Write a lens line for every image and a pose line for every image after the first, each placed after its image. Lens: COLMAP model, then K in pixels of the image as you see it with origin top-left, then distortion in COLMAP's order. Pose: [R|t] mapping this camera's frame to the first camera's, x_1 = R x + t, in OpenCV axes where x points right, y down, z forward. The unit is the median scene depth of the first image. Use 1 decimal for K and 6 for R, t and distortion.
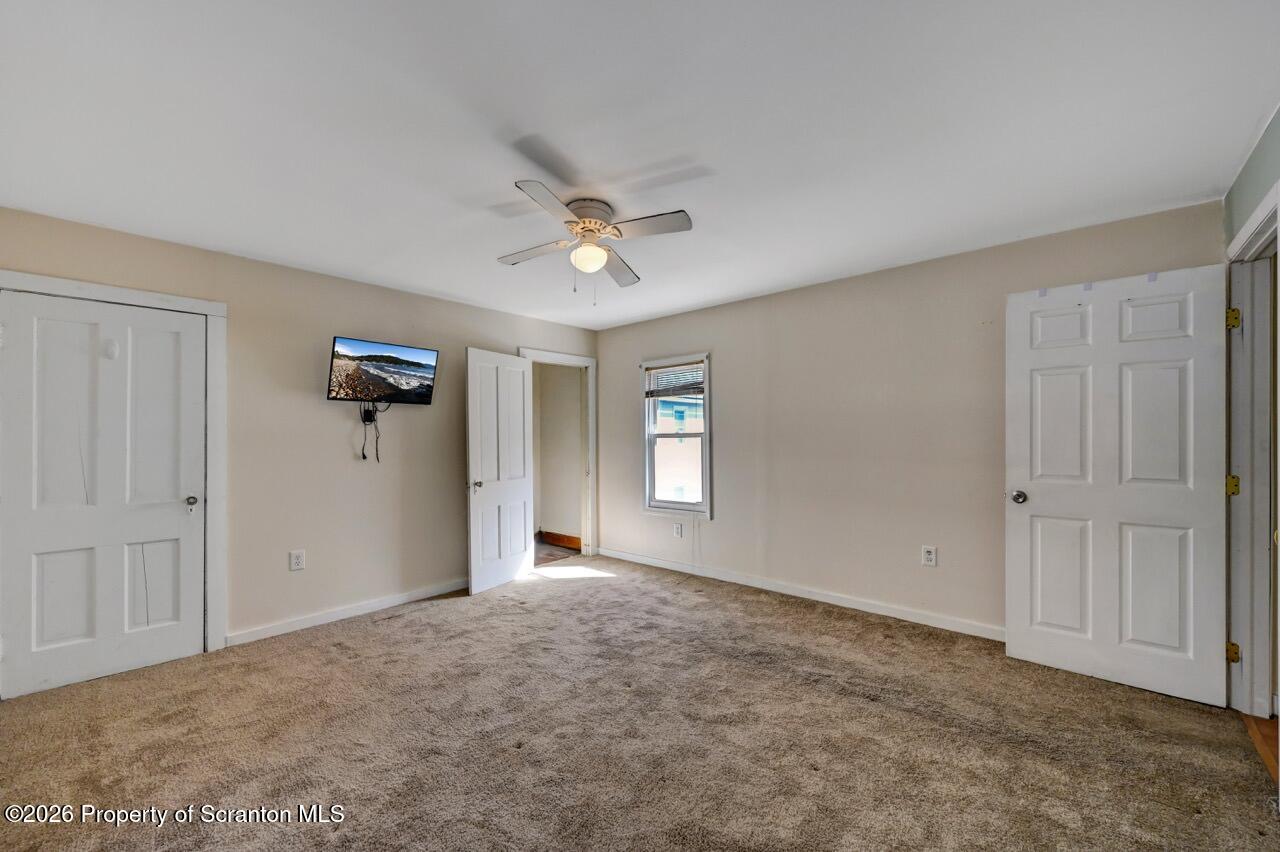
lens RADIAL K [[508.0, 0, 644.9], [0, 508.0, 439.1], [0, 0, 1]] dist [0.000224, -0.000105]
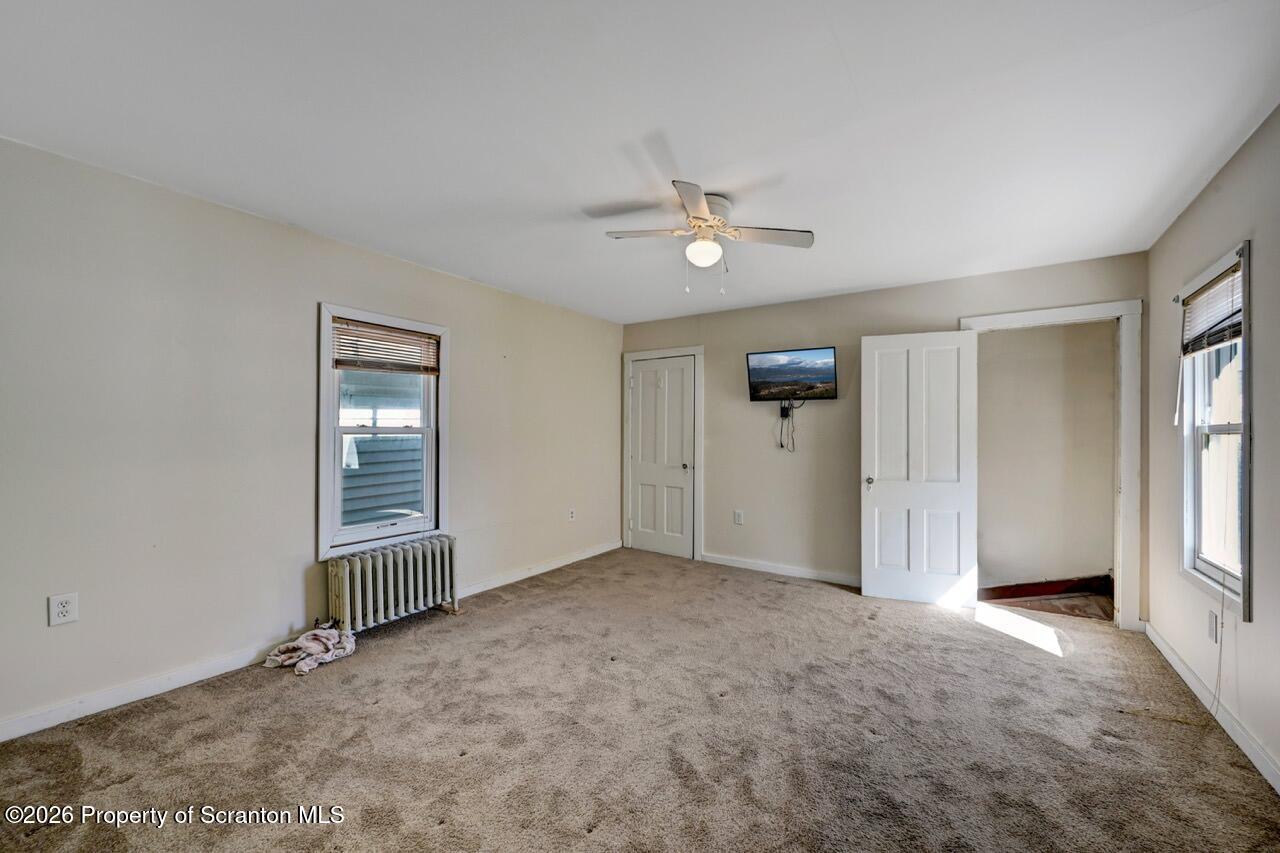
lens RADIAL K [[508.0, 0, 644.9], [0, 508.0, 439.6], [0, 0, 1]] dist [0.000224, -0.000105]
pose [[0.117966, 0.021885, -0.992776, 0.613779], [-0.013878, 0.999696, 0.020389, -0.000626], [0.992921, 0.011372, 0.118234, 0.525624]]
